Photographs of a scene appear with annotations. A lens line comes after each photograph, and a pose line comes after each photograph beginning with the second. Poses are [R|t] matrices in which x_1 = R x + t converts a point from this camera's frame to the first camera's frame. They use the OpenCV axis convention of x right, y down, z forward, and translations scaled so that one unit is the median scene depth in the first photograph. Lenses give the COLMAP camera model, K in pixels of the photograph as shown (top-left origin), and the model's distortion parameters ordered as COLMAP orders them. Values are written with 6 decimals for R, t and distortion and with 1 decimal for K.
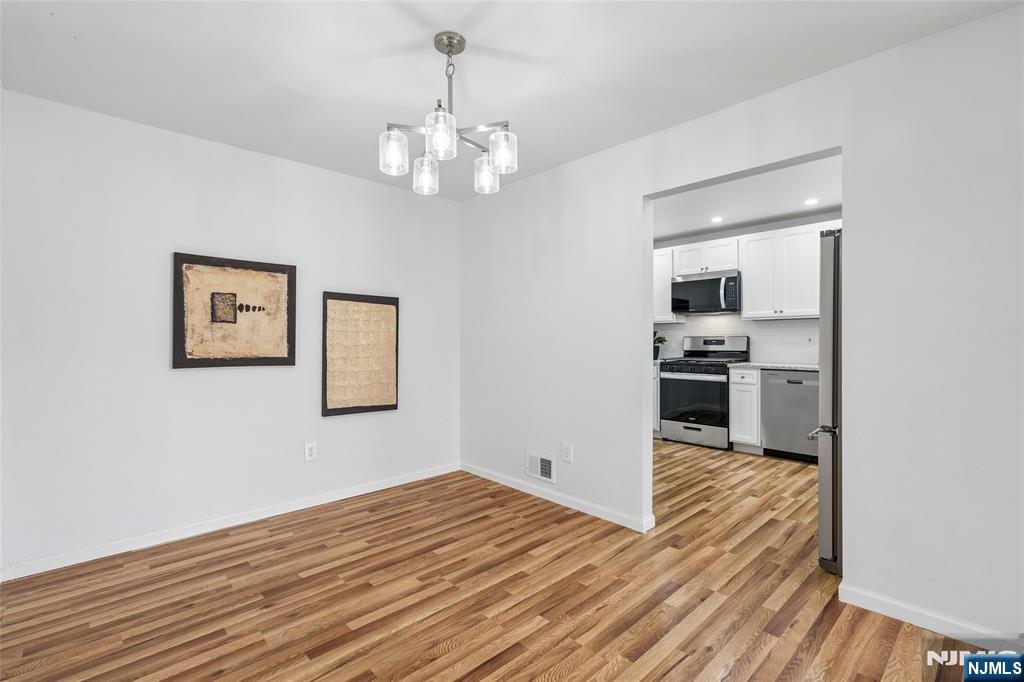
lens RADIAL K [[463.2, 0, 507.2], [0, 463.2, 342.0], [0, 0, 1]] dist [-0.006527, 0.002820]
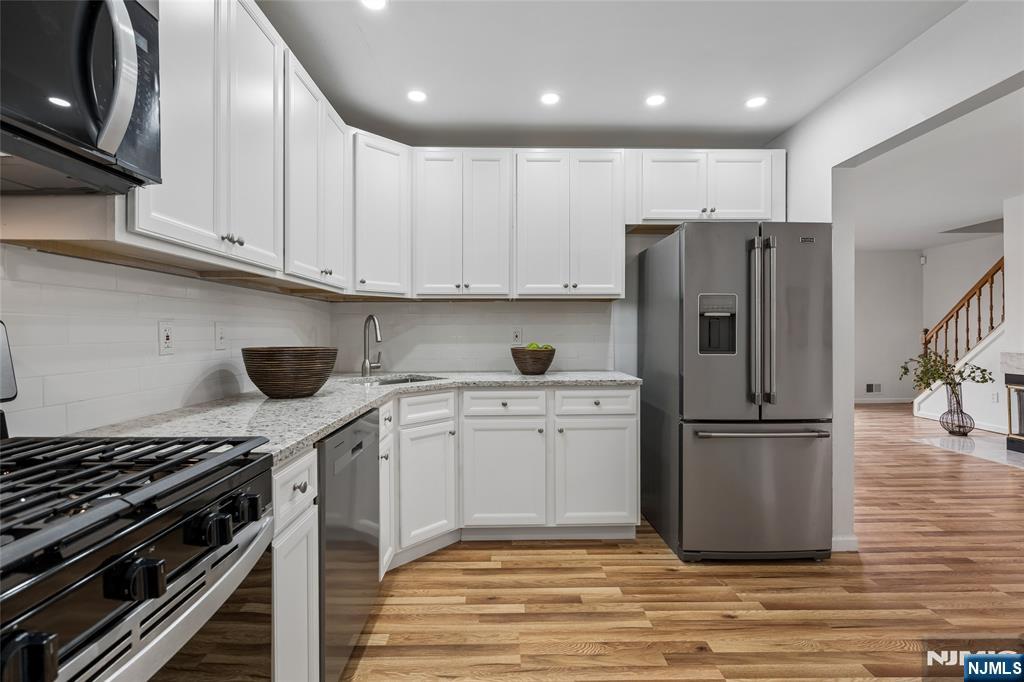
lens RADIAL K [[463.2, 0, 511.9], [0, 463.2, 337.0], [0, 0, 1]] dist [-0.006527, 0.002820]
pose [[-0.745491, 0.004422, 0.666501, 0.427517], [0.014286, 0.999854, 0.009345, -0.006414], [-0.666362, 0.016488, -0.745446, 1.785960]]
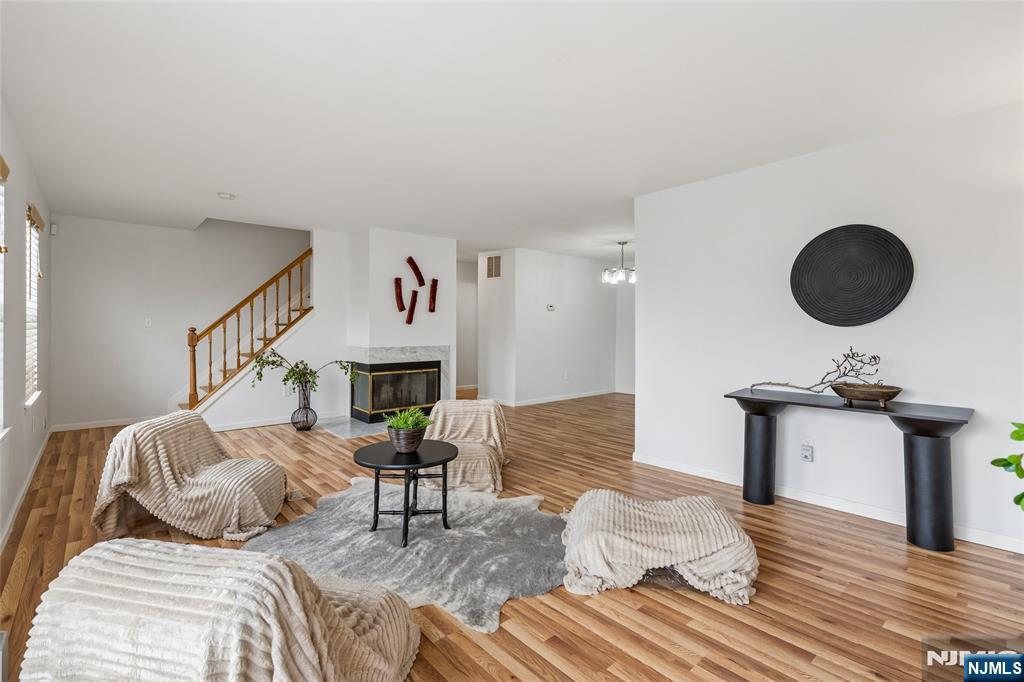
lens RADIAL K [[463.2, 0, 506.5], [0, 463.2, 328.9], [0, 0, 1]] dist [-0.006527, 0.002820]
pose [[-0.018086, 0.004084, -0.999828, 2.192734], [-0.009537, 0.999945, 0.004257, -0.010139], [0.999791, 0.009612, -0.018046, 0.142902]]
